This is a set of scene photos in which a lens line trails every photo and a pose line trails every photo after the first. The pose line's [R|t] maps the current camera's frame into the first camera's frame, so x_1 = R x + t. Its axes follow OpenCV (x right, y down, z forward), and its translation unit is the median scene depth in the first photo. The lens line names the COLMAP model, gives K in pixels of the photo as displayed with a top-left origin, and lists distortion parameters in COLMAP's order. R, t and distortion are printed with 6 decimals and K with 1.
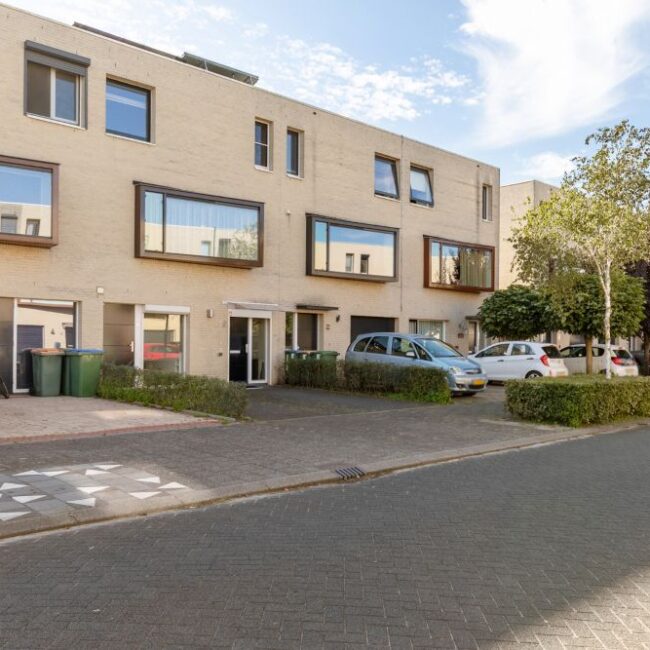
lens RADIAL K [[702.7, 0, 325.0], [0, 702.7, 325.0], [0, 0, 1]] dist [-0.013741, 0.000086]
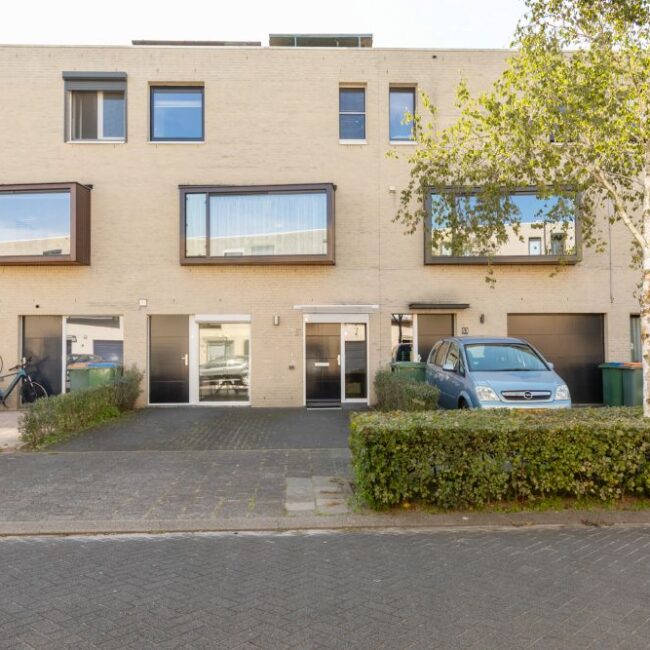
lens RADIAL K [[702.7, 0, 325.0], [0, 702.7, 325.0], [0, 0, 1]] dist [-0.013741, 0.000086]
pose [[0.743987, -0.048529, -0.666430, 0.488634], [0.032730, 0.998809, -0.036193, 0.023868], [0.667392, 0.005115, 0.744689, 0.417932]]
